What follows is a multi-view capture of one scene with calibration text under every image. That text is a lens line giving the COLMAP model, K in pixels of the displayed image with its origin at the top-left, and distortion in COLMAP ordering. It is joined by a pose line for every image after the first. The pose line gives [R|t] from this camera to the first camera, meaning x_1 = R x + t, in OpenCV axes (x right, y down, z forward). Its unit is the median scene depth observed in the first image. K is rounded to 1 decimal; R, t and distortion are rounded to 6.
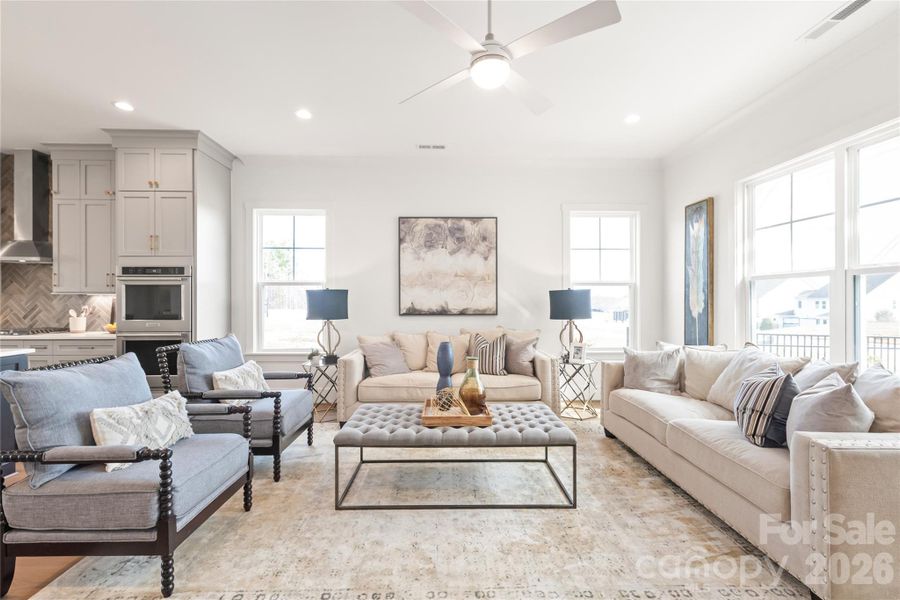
lens RADIAL K [[392.1, 0, 446.6], [0, 392.1, 301.2], [0, 0, 1]] dist [0.003967, 0.000210]
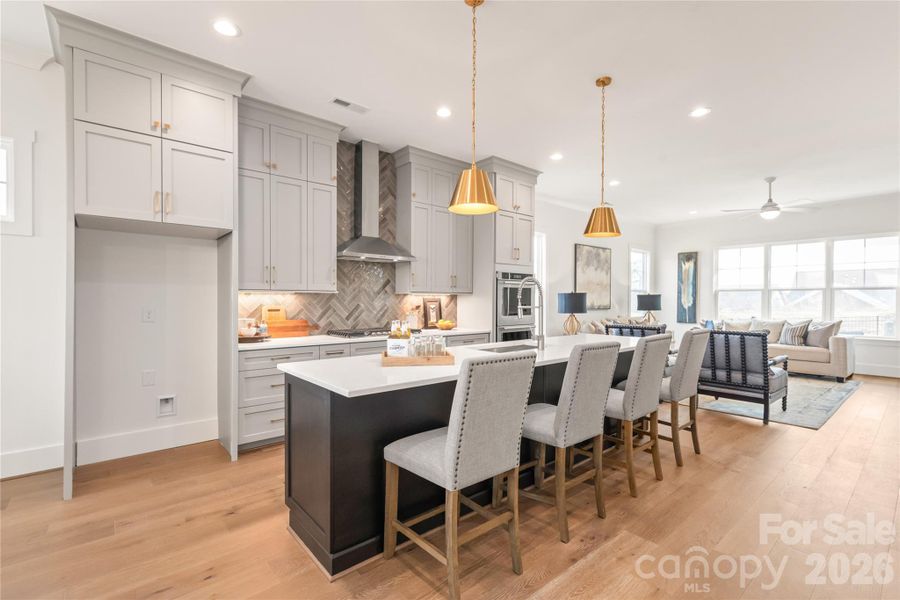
lens RADIAL K [[415.3, 0, 447.9], [0, 415.3, 303.9], [0, 0, 1]] dist [0.007894, -0.000234]
pose [[0.774019, -0.005349, 0.633140, -1.619073], [-0.001896, 0.999940, 0.010766, -0.003533], [-0.633160, -0.009534, 0.773962, 0.100806]]
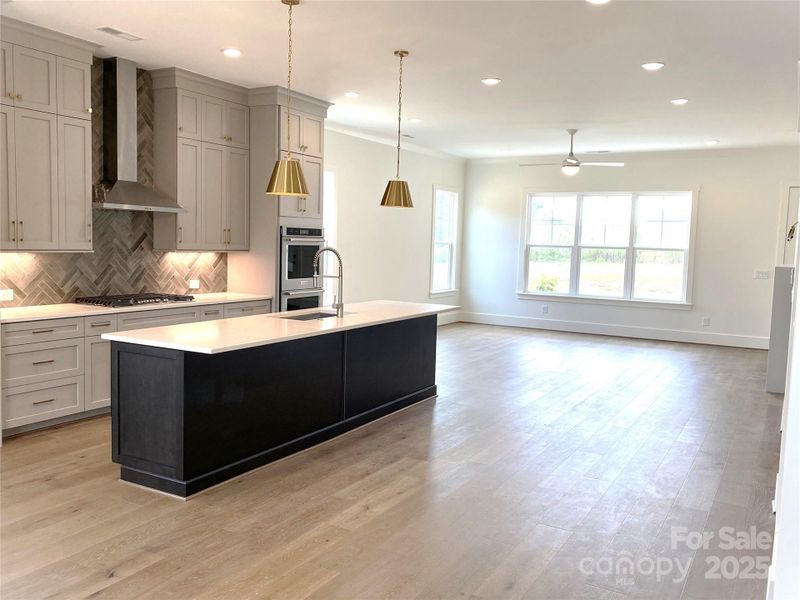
lens RADIAL K [[702.0, 0, 395.1], [0, 702.0, 304.9], [0, 0, 1]] dist [0.013795, -0.028768]
pose [[0.516431, -0.064929, 0.853864, -2.053223], [-0.026965, 0.995394, 0.092000, -0.056813], [-0.855904, -0.070536, 0.512302, -0.169847]]
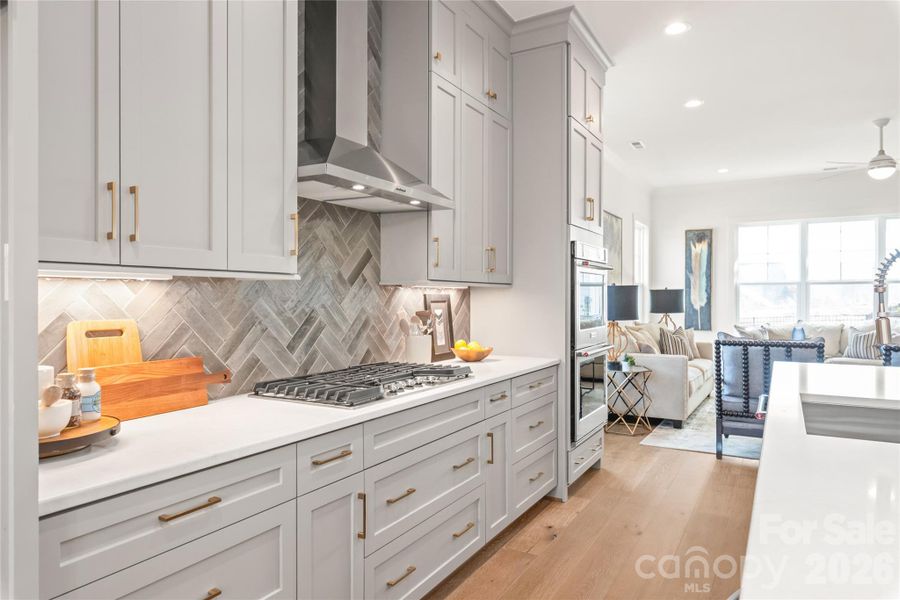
lens RADIAL K [[574.4, 0, 451.9], [0, 574.4, 298.1], [0, 0, 1]] dist [0.002842, 0.000358]
pose [[0.517074, -0.001486, 0.855939, -1.551858], [0.001899, 0.999998, 0.000589, -0.002947], [-0.855938, 0.001321, 0.517076, 0.647779]]
